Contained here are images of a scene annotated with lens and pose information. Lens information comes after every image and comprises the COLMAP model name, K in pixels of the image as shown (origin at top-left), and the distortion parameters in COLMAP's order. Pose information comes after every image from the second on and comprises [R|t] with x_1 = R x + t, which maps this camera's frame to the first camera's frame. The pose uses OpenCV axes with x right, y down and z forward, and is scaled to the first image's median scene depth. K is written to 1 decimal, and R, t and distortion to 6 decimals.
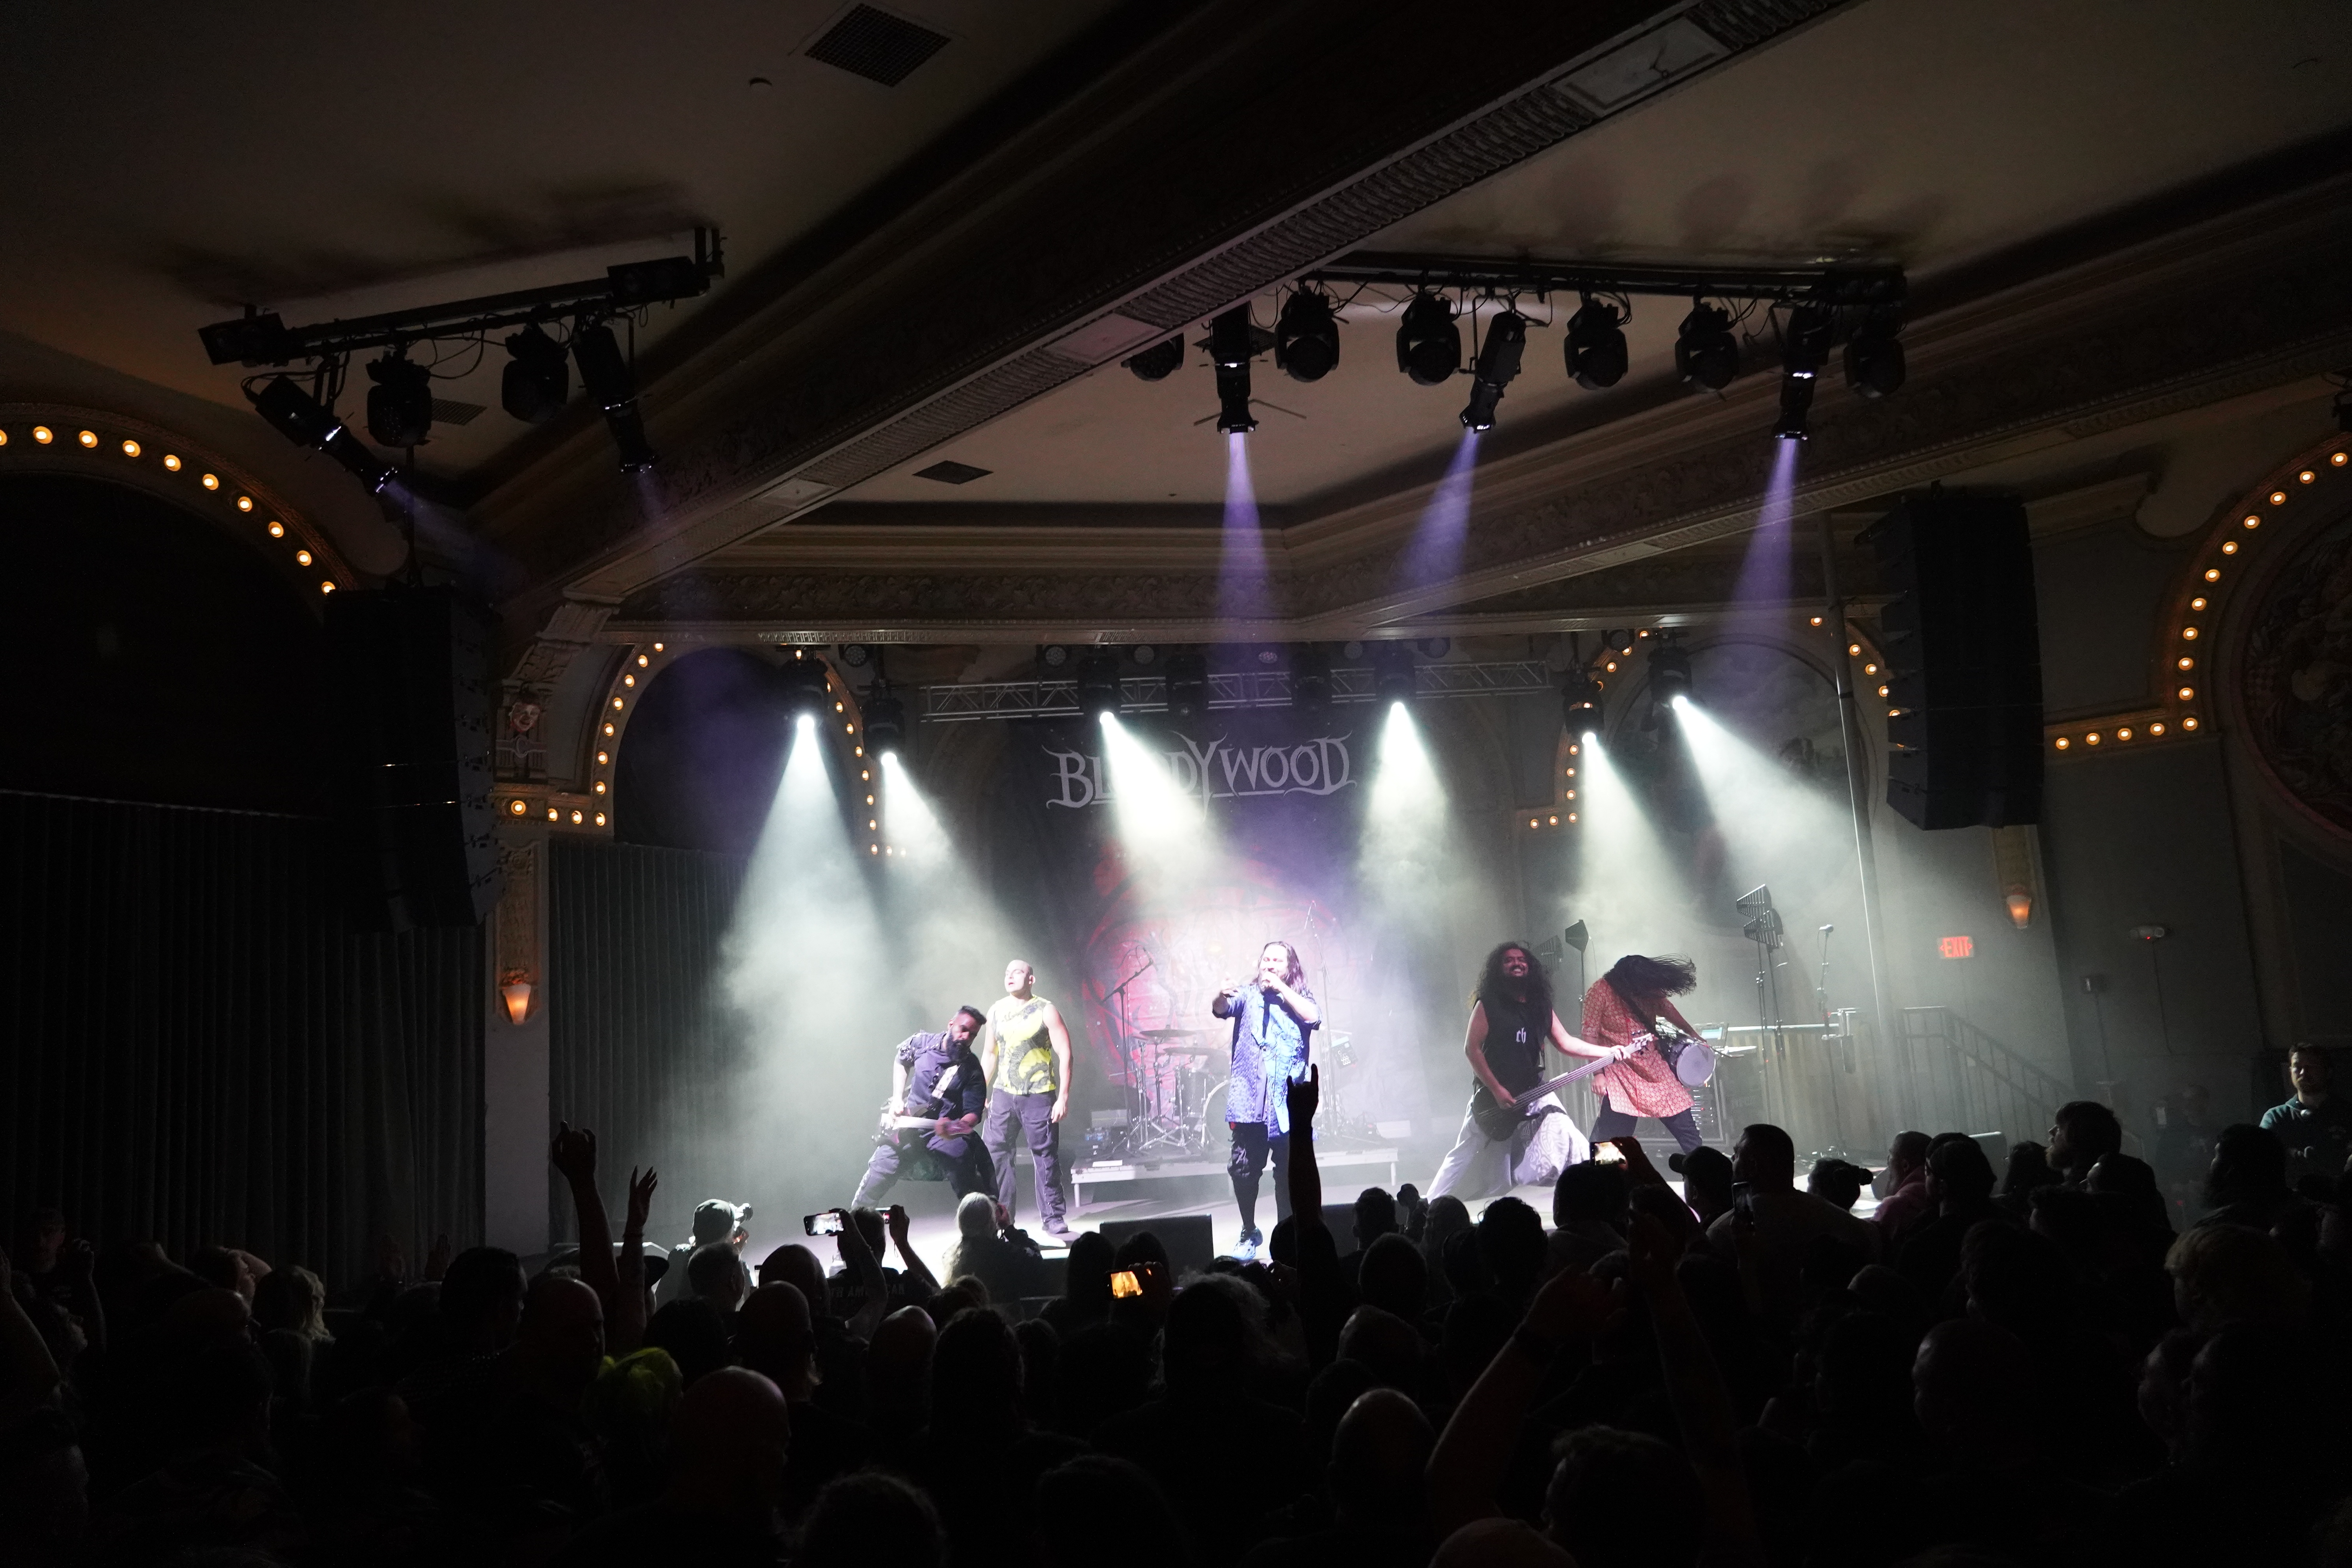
lens RADIAL K [[1610.5, 0, 1215.5], [0, 1610.5, 760.0], [0, 0, 1]] dist [-0.007296, -0.001314]
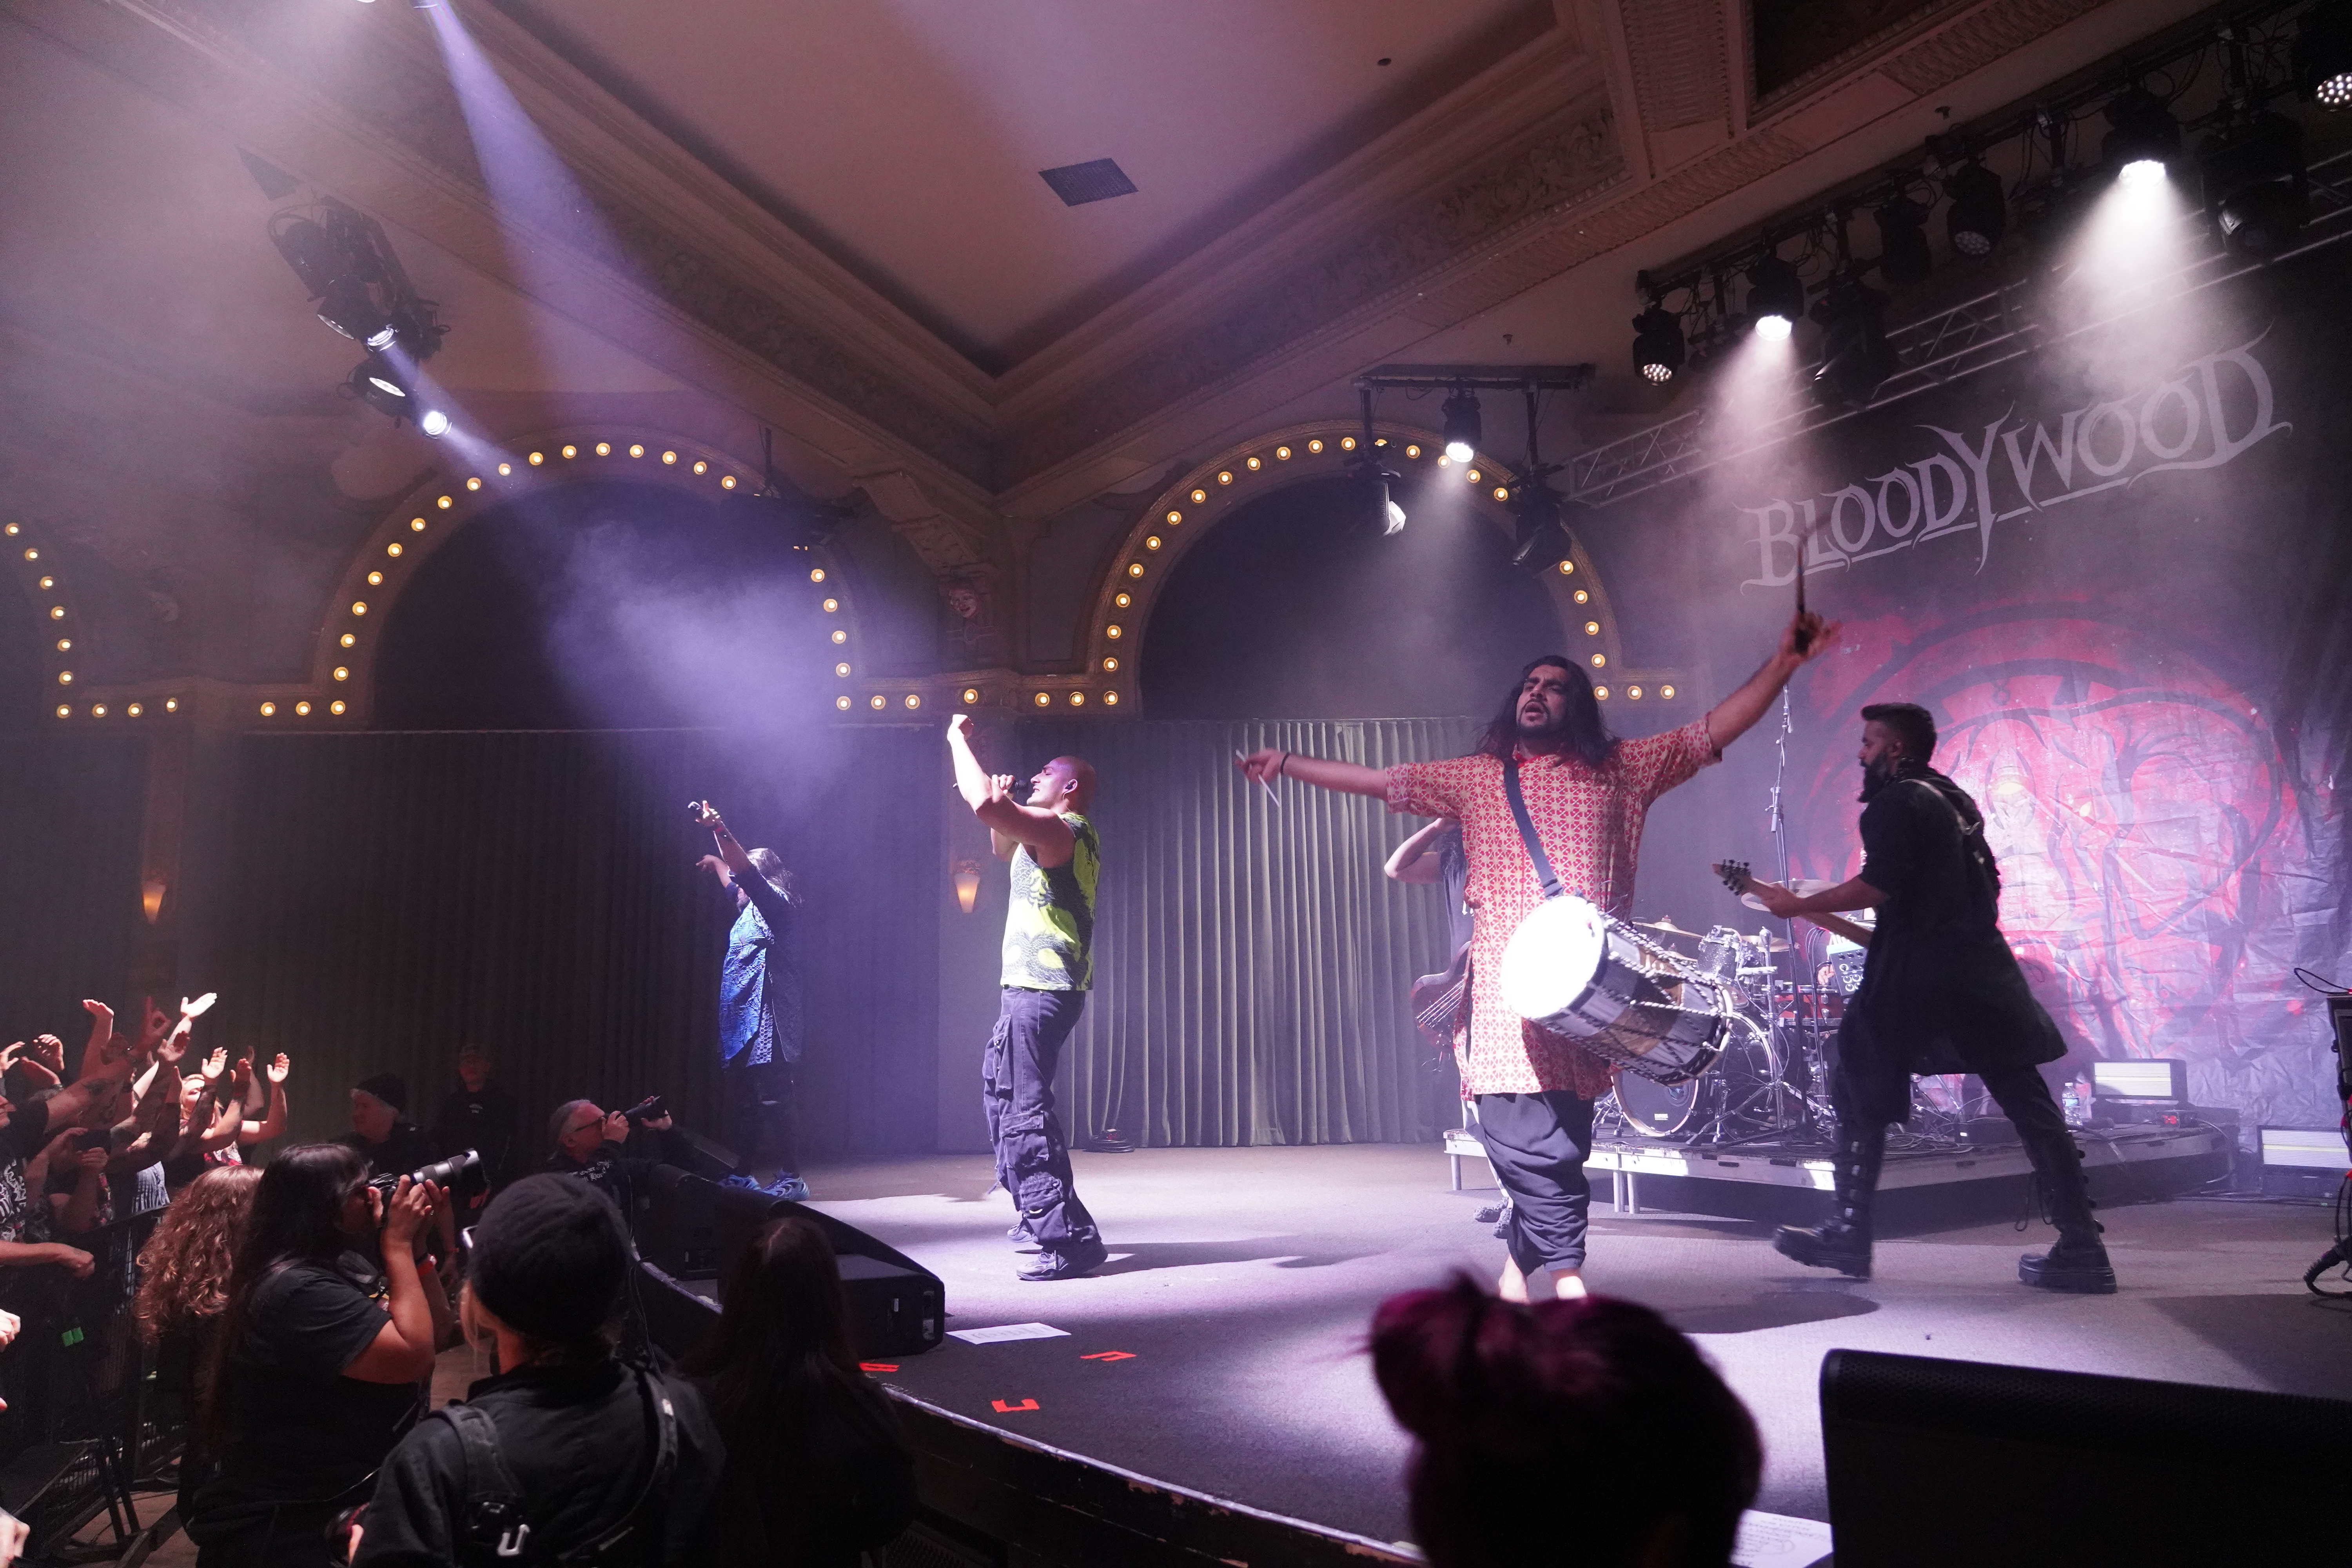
lens RADIAL K [[1610.5, 0, 1215.5], [0, 1610.5, 760.0], [0, 0, 1]] dist [-0.007296, -0.001314]
pose [[0.452360, -0.097251, -0.886517, 0.366285], [0.127555, 0.990872, -0.043612, 0.095998], [0.882667, -0.093351, 0.460635, 0.500339]]
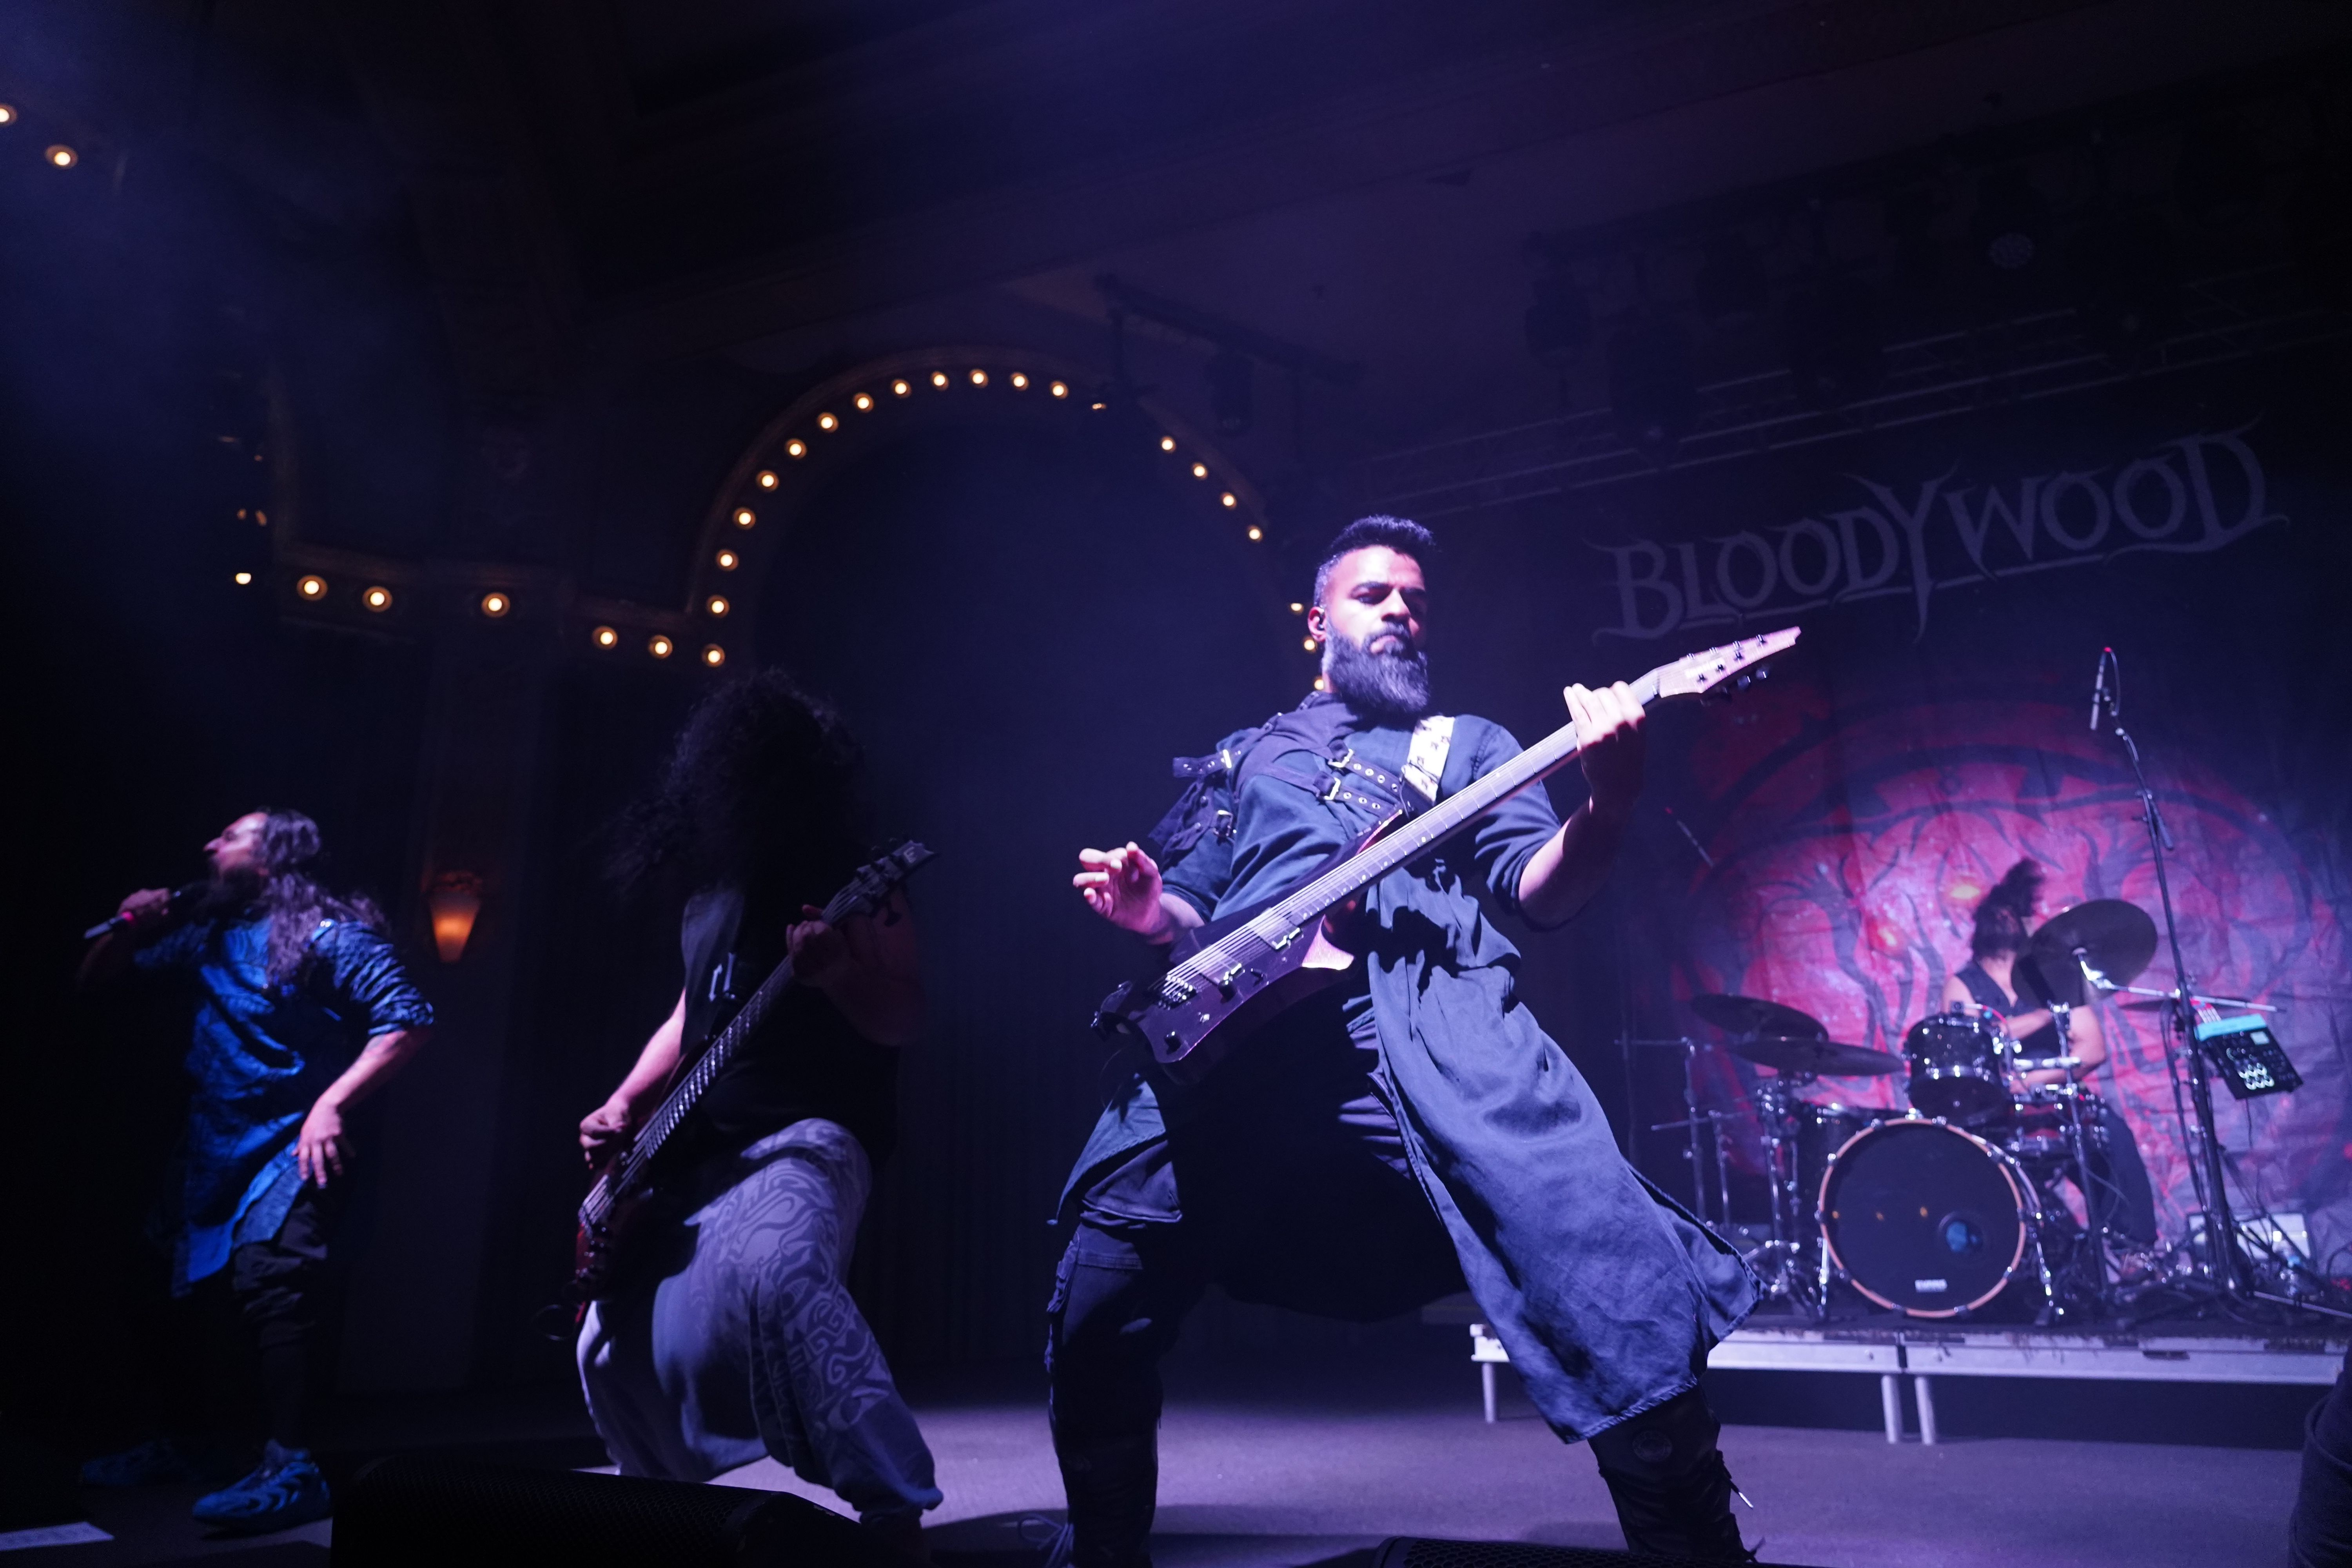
lens RADIAL K [[1610.5, 0, 1215.5], [0, 1610.5, 760.0], [0, 0, 1]] dist [-0.007296, -0.001314]
pose [[0.837692, -0.103737, -0.536200, 0.071648], [0.044230, 0.991456, -0.122714, 0.126049], [0.544349, 0.079081, 0.835123, 0.483394]]
